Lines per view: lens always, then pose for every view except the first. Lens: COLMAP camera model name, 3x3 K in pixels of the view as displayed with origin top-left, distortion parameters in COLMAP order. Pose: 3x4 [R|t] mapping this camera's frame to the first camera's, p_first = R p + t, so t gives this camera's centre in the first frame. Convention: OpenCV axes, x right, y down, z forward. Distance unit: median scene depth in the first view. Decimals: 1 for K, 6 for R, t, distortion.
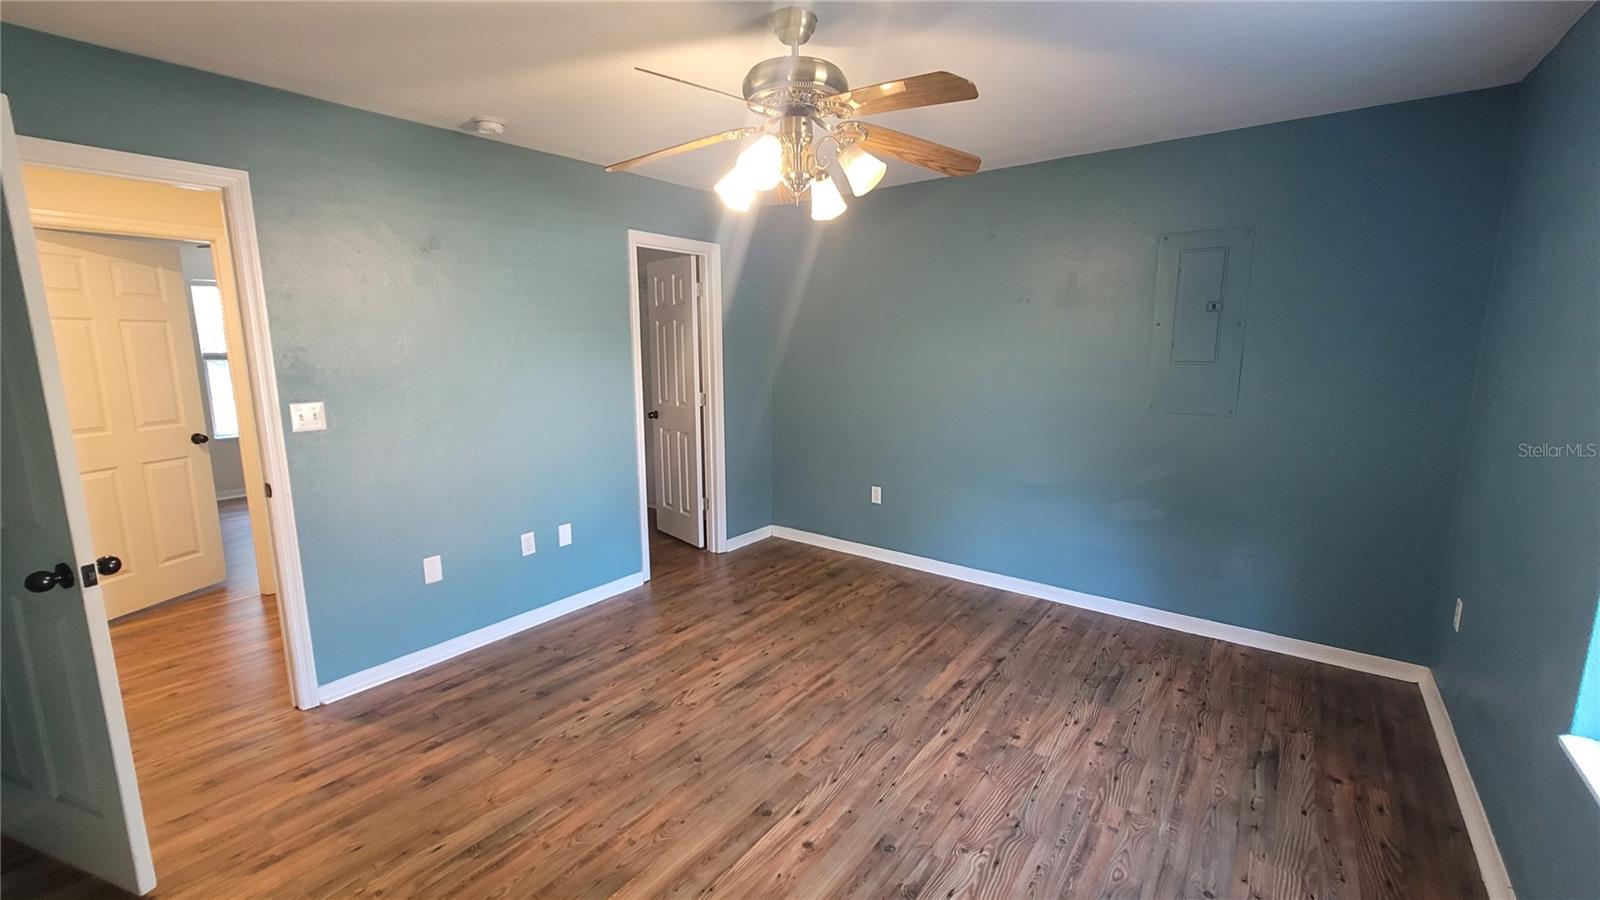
lens RADIAL K [[651.3, 0, 806.1], [0, 651.3, 449.6], [0, 0, 1]] dist [0.000317, -0.000019]
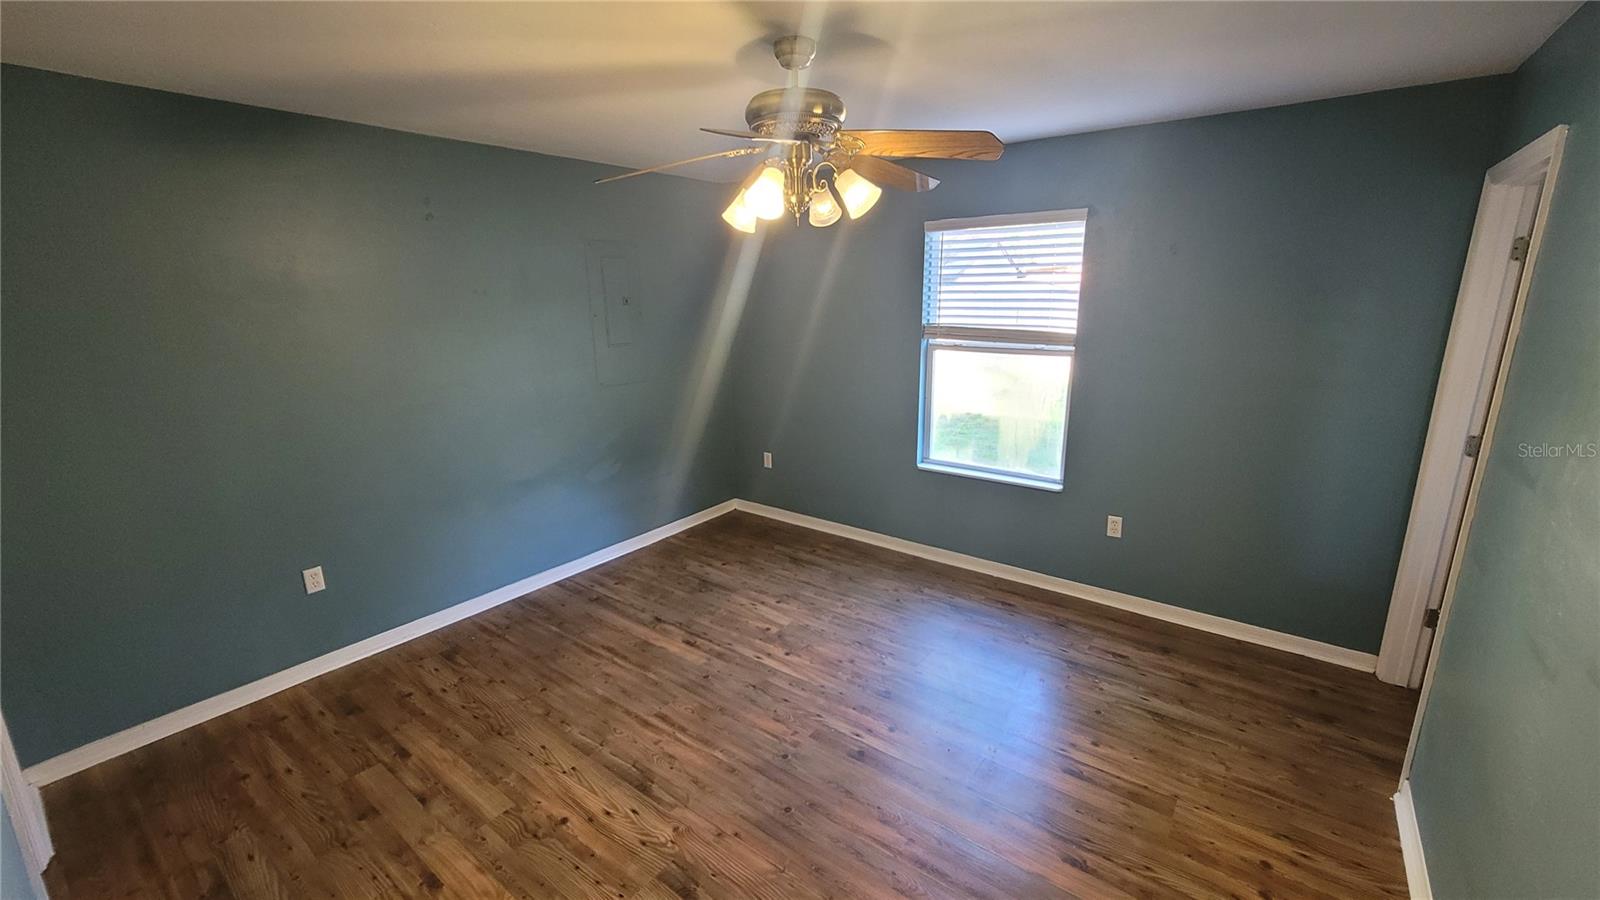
lens RADIAL K [[651.3, 0, 806.2], [0, 651.3, 443.8], [0, 0, 1]] dist [0.000317, -0.000019]
pose [[-0.007727, -0.229331, 0.973318, -0.741333], [0.178848, 0.957335, 0.226985, -0.180359], [-0.983846, 0.175830, 0.033618, 0.660560]]
